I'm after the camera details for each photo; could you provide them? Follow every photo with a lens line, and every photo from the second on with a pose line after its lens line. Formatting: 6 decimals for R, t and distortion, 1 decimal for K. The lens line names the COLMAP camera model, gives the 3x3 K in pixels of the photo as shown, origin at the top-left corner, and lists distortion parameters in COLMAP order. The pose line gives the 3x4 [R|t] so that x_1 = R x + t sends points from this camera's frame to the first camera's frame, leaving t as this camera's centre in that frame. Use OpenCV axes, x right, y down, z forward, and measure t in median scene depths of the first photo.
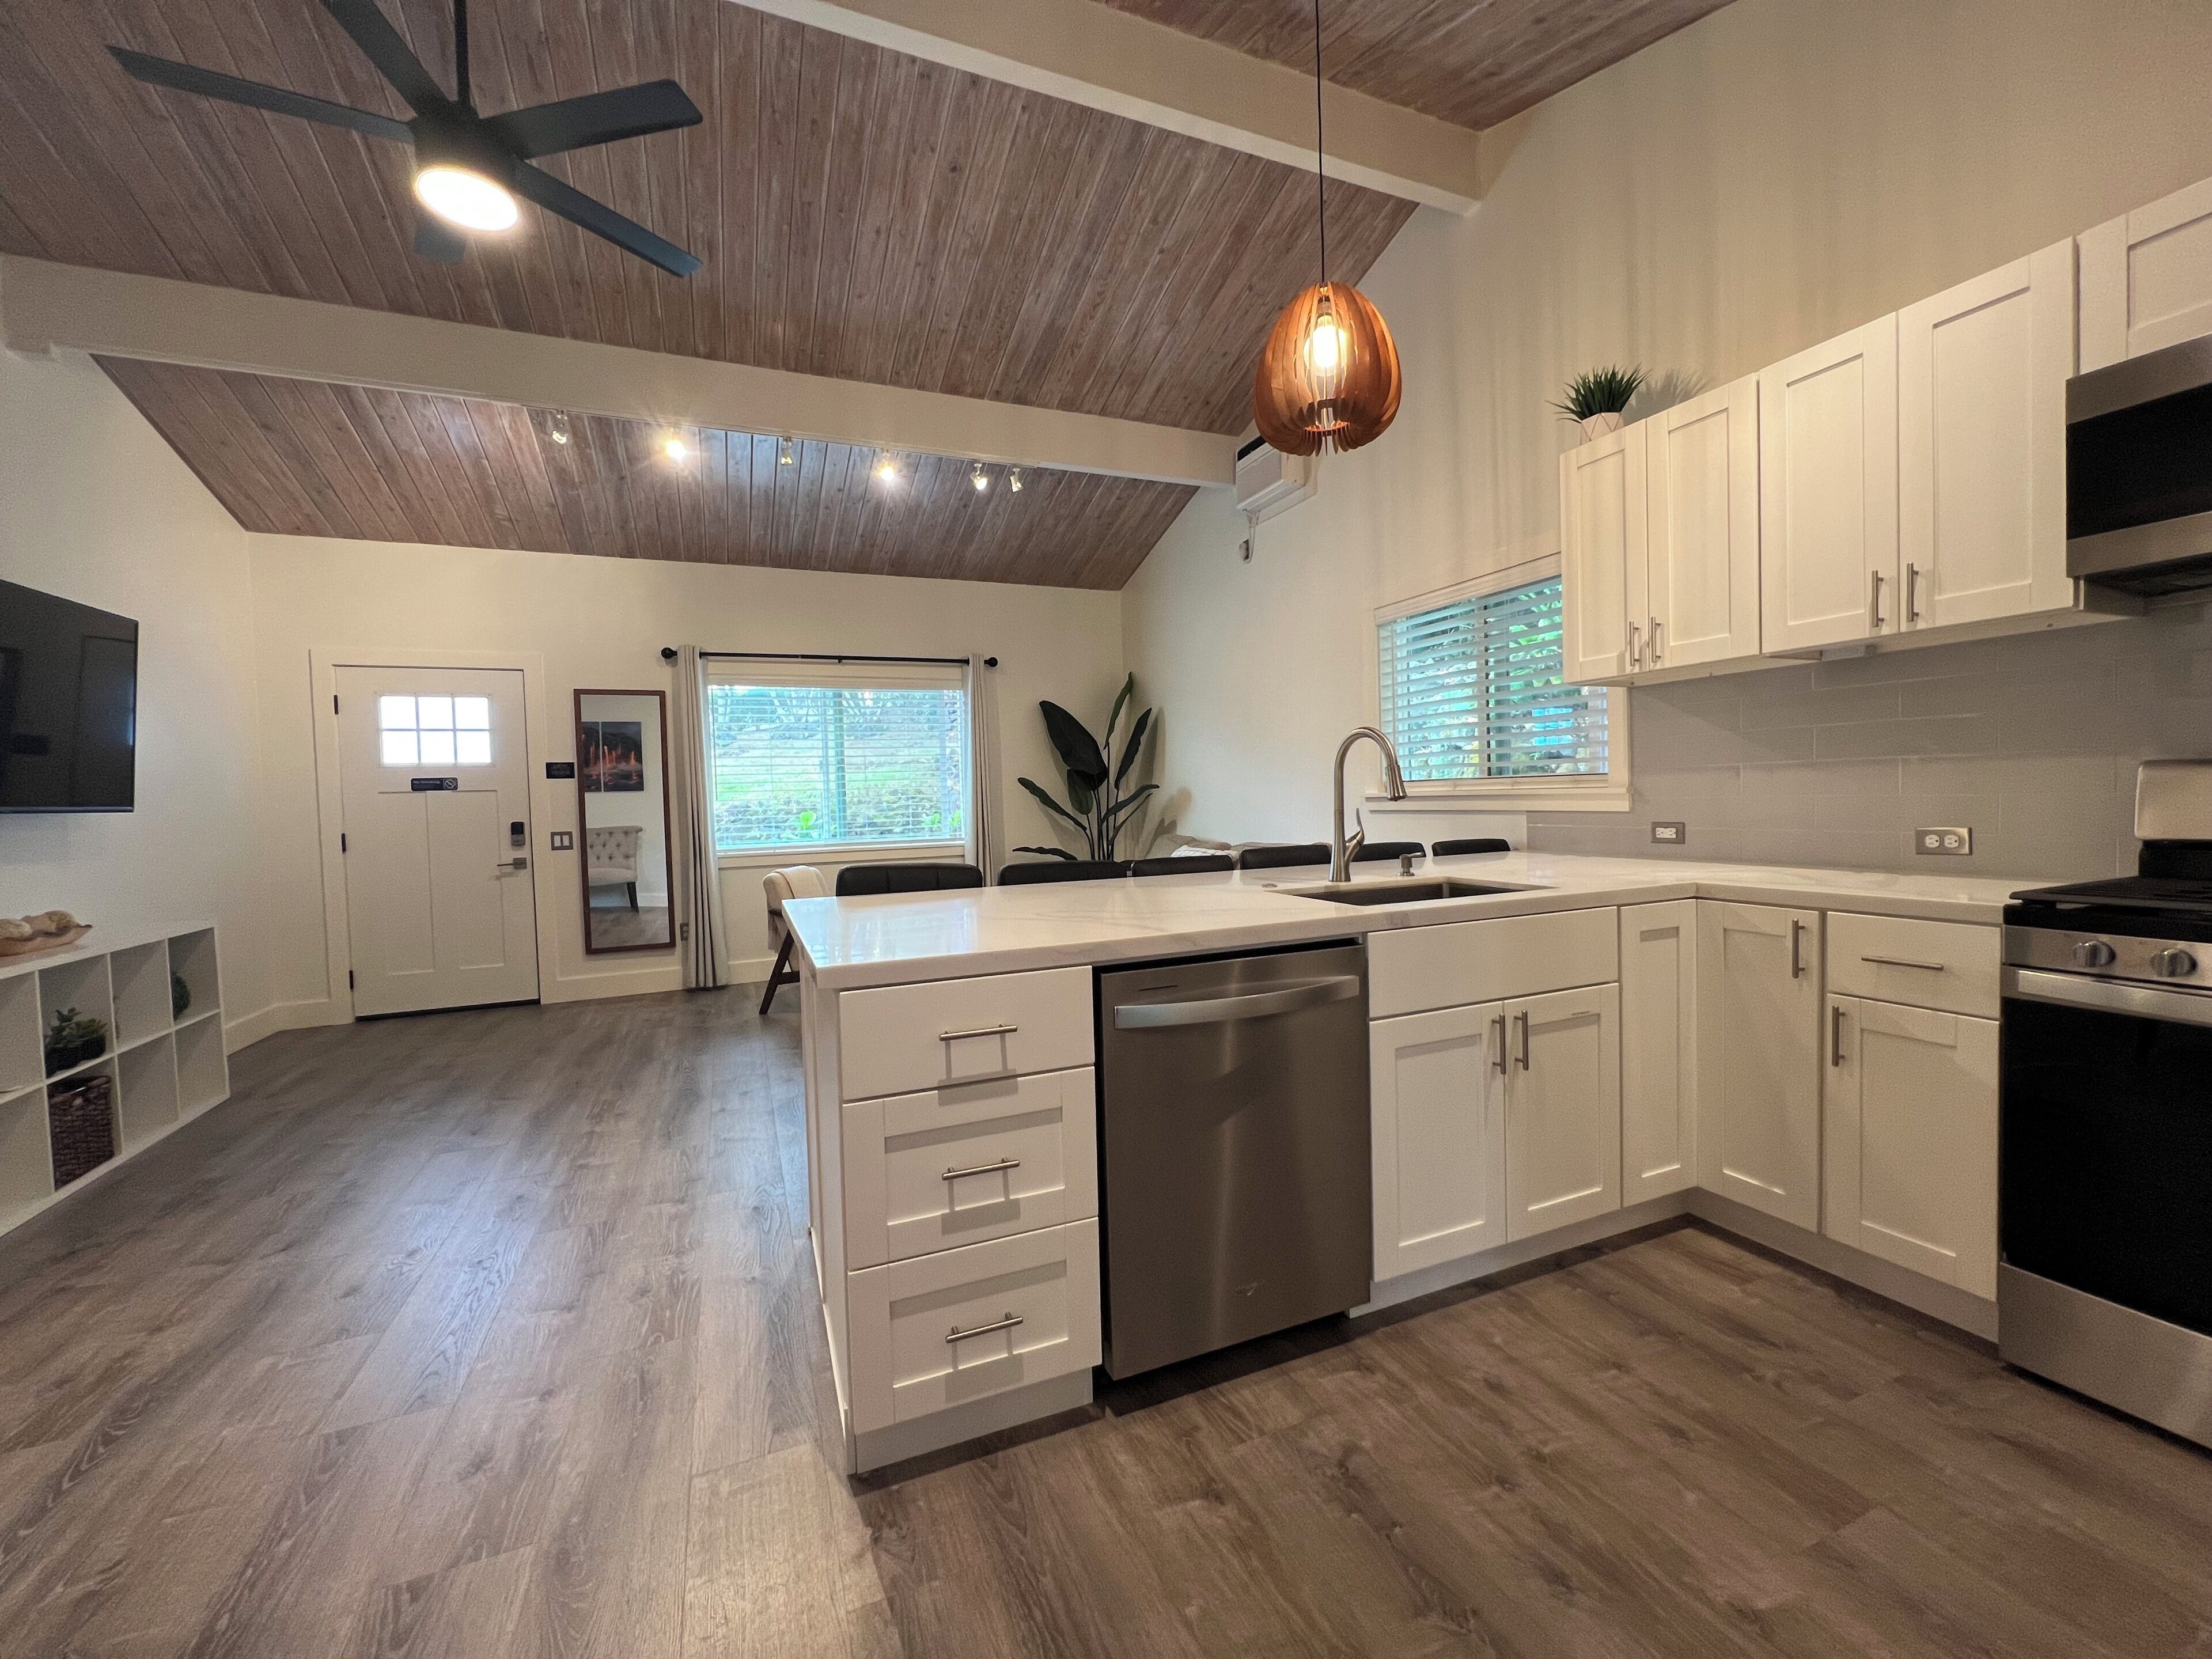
lens RADIAL K [[886.1, 0, 1093.4], [0, 886.1, 825.1], [0, 0, 1]] dist [0.002286, 0.000184]
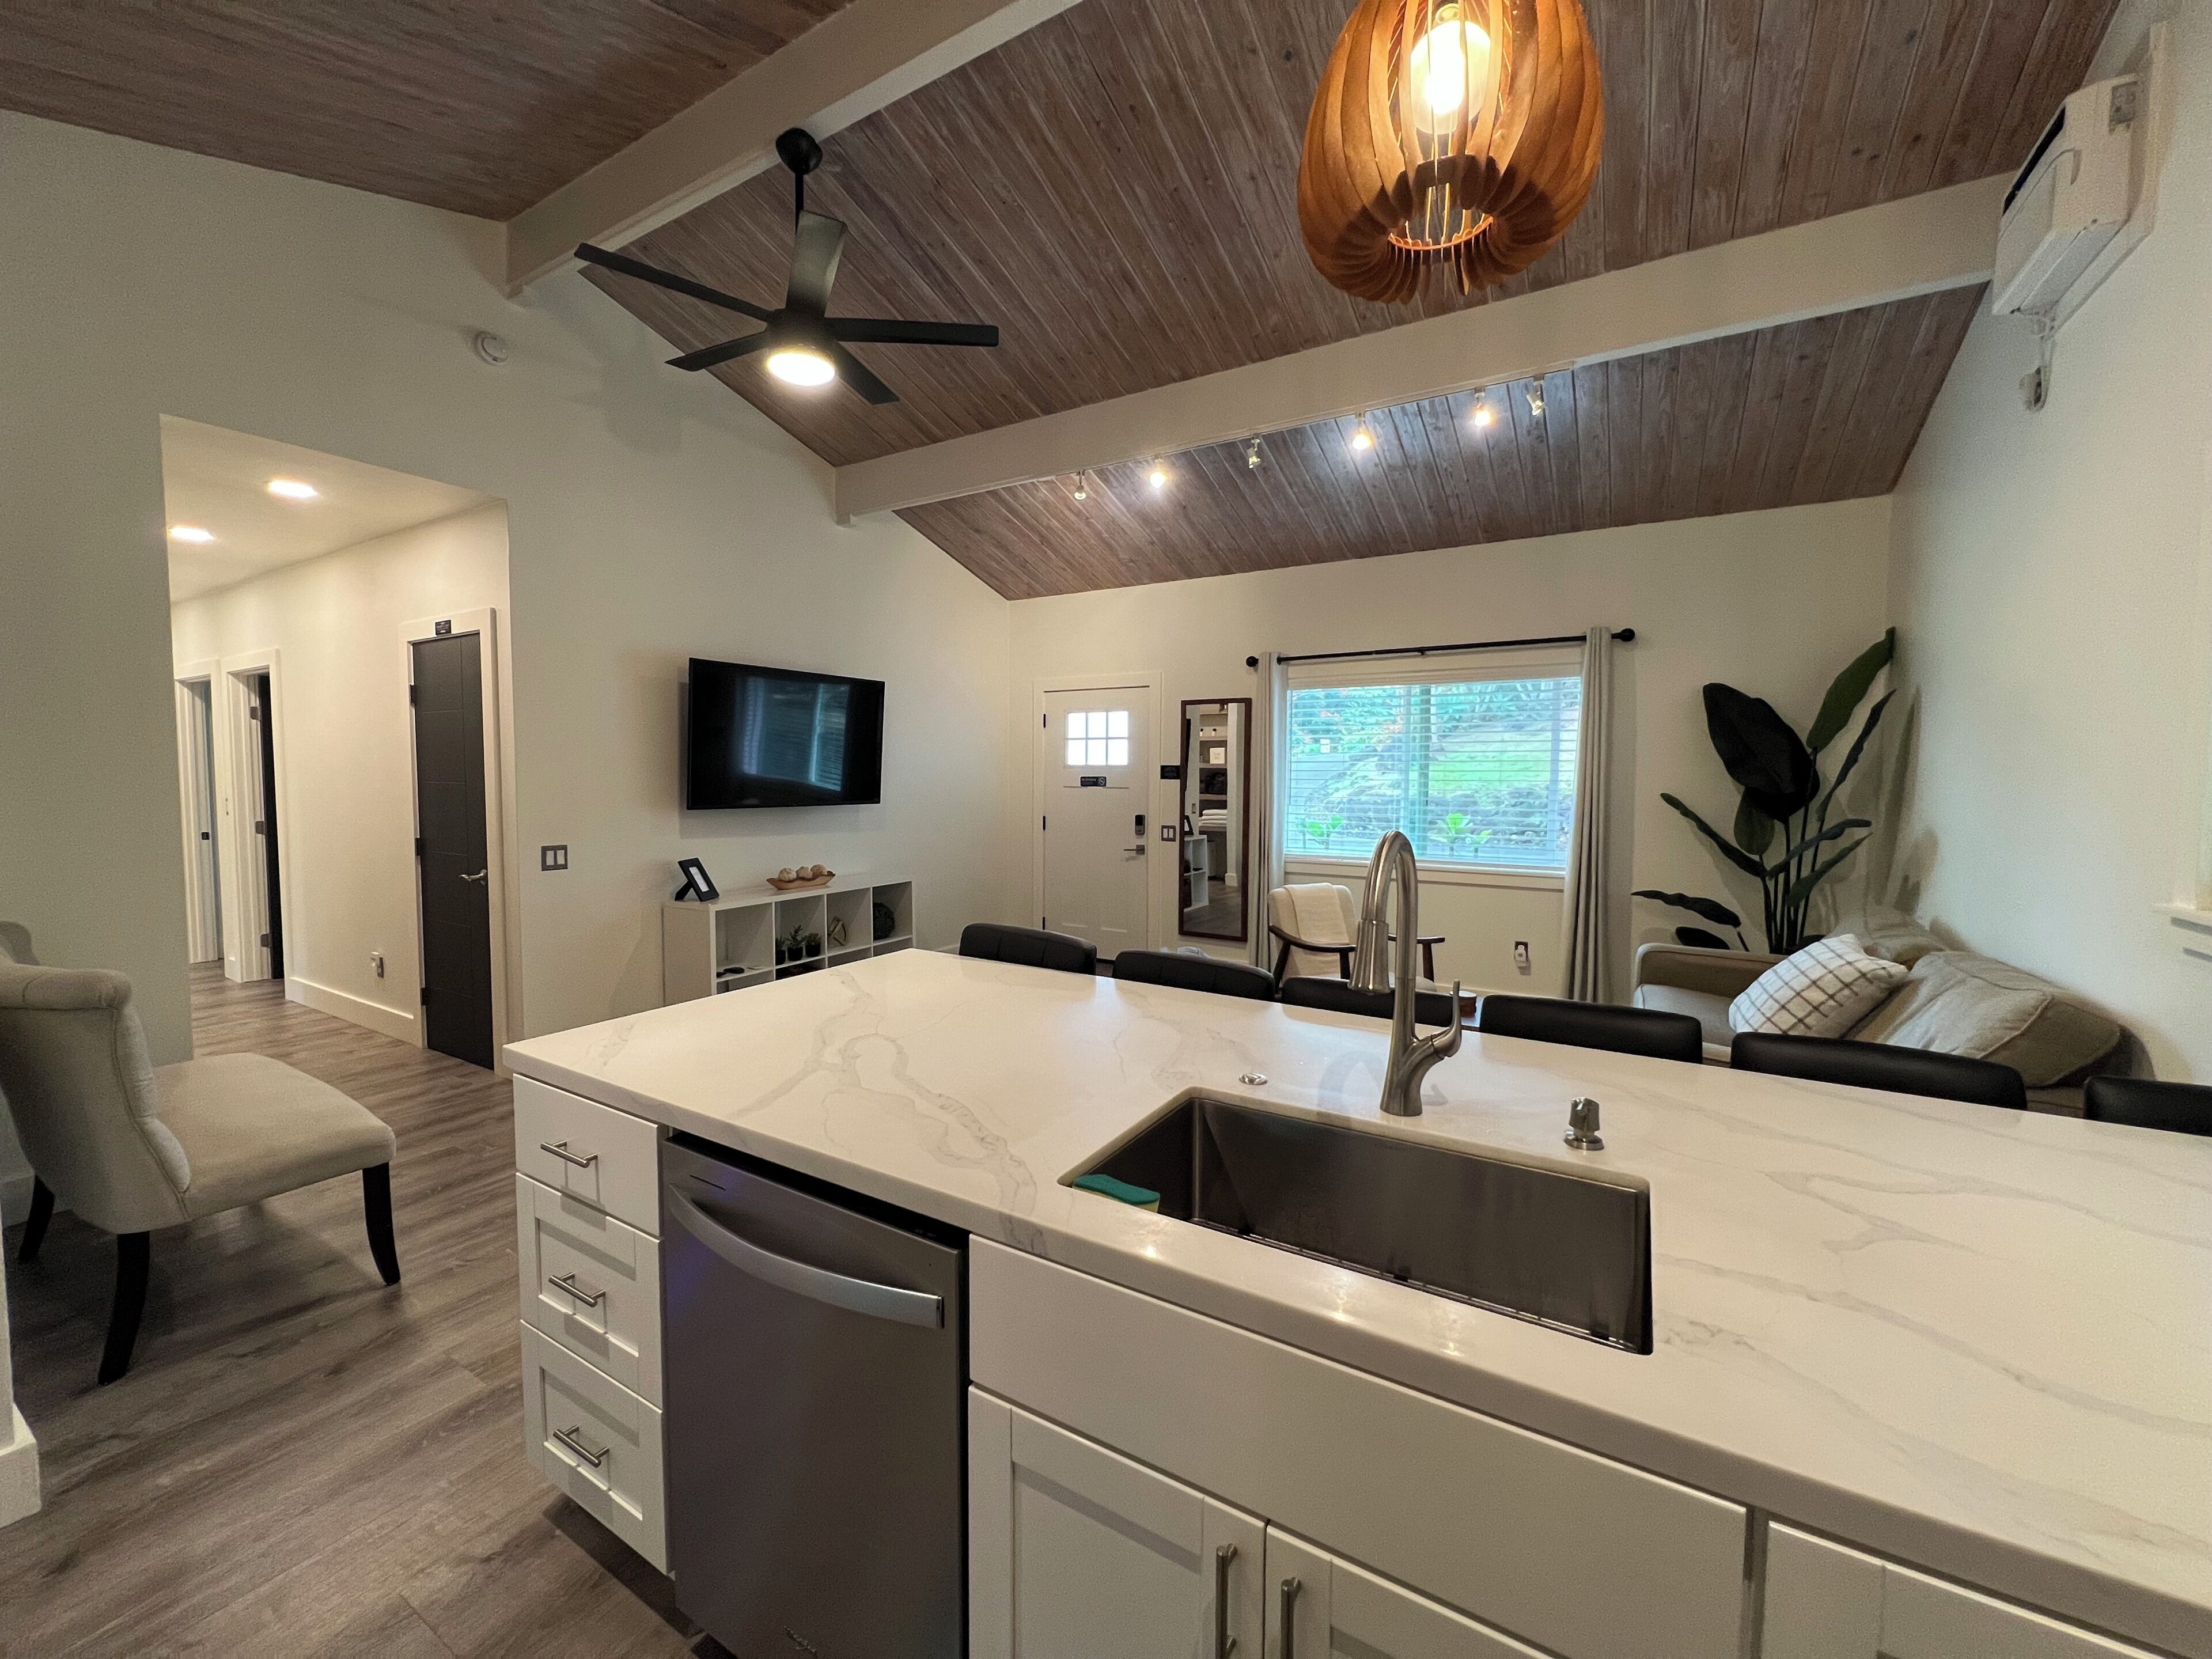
lens RADIAL K [[886.1, 0, 1101.6], [0, 886.1, 828.1], [0, 0, 1]] dist [0.002286, 0.000184]
pose [[0.587641, 0.083510, -0.804800, 0.288000], [-0.048008, 0.996506, 0.068348, -0.066356], [0.807696, -0.001527, 0.589597, 0.262417]]
